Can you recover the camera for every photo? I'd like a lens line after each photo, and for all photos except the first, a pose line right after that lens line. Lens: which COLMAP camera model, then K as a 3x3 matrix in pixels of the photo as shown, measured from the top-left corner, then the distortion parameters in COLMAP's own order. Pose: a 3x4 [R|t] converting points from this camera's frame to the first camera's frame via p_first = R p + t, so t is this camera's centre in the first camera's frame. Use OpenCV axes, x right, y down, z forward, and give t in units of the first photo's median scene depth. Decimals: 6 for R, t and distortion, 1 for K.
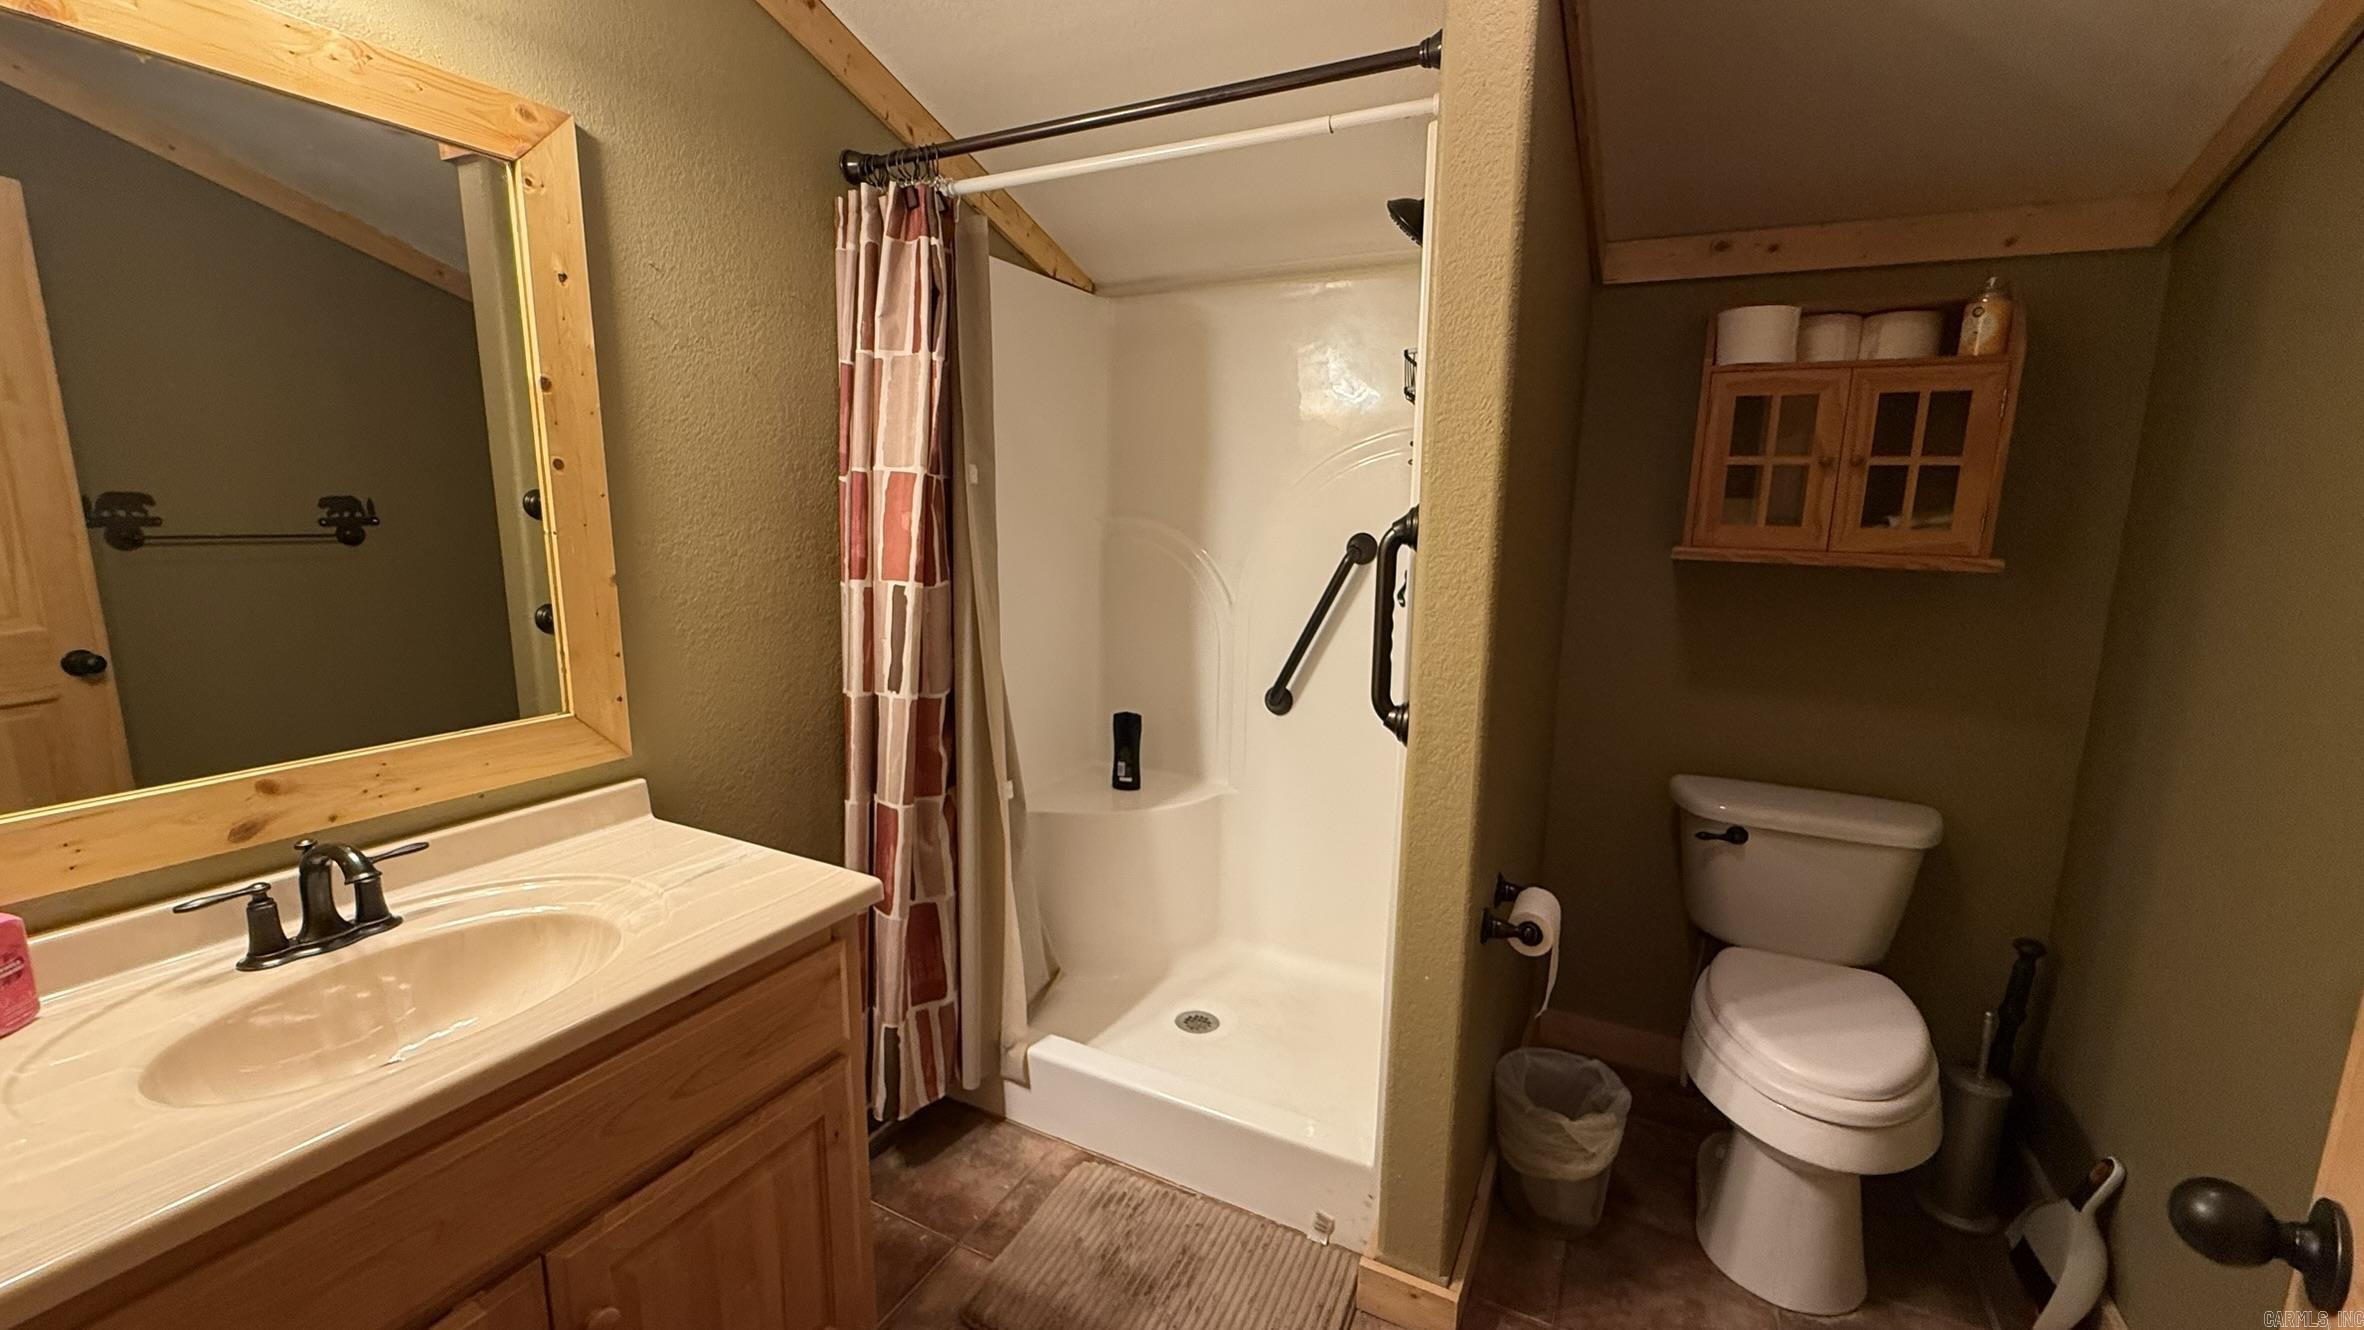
lens RADIAL K [[947.2, 0, 1179.7], [0, 947.2, 661.6], [0, 0, 1]] dist [-0.000663, 0.000325]
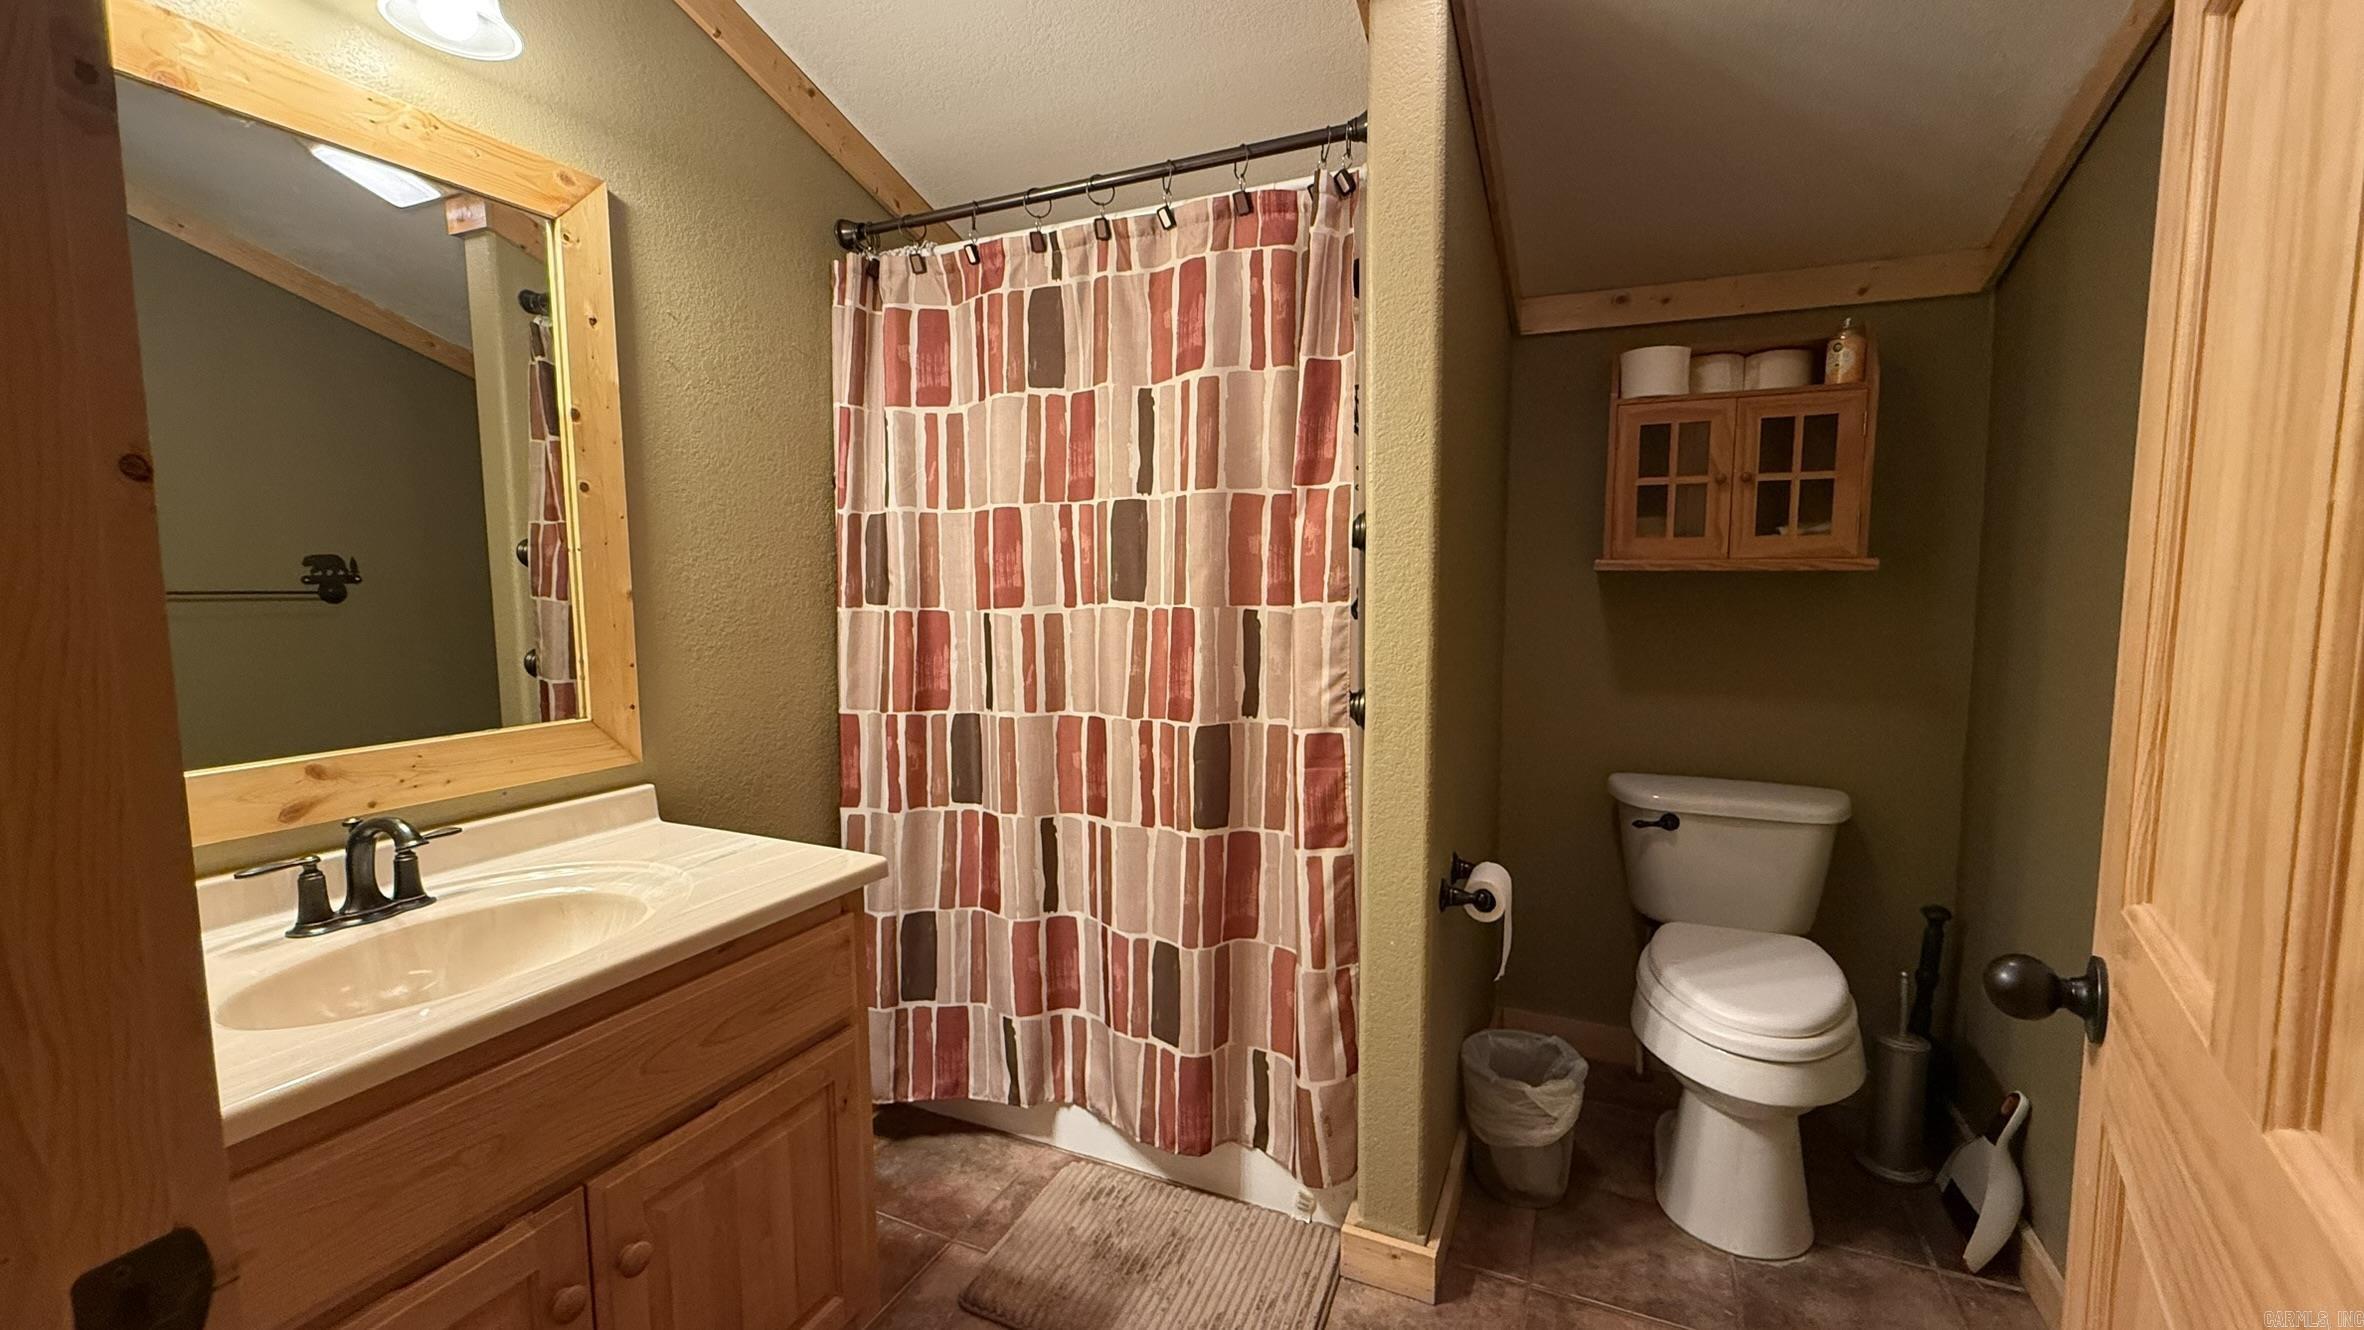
lens RADIAL K [[947.2, 0, 1180.2], [0, 947.2, 662.0], [0, 0, 1]] dist [-0.000663, 0.000325]
pose [[0.998692, -0.024304, 0.044990, -0.020153], [0.027910, 0.996296, -0.081329, 0.087100], [-0.042847, 0.082479, 0.995671, -0.086838]]
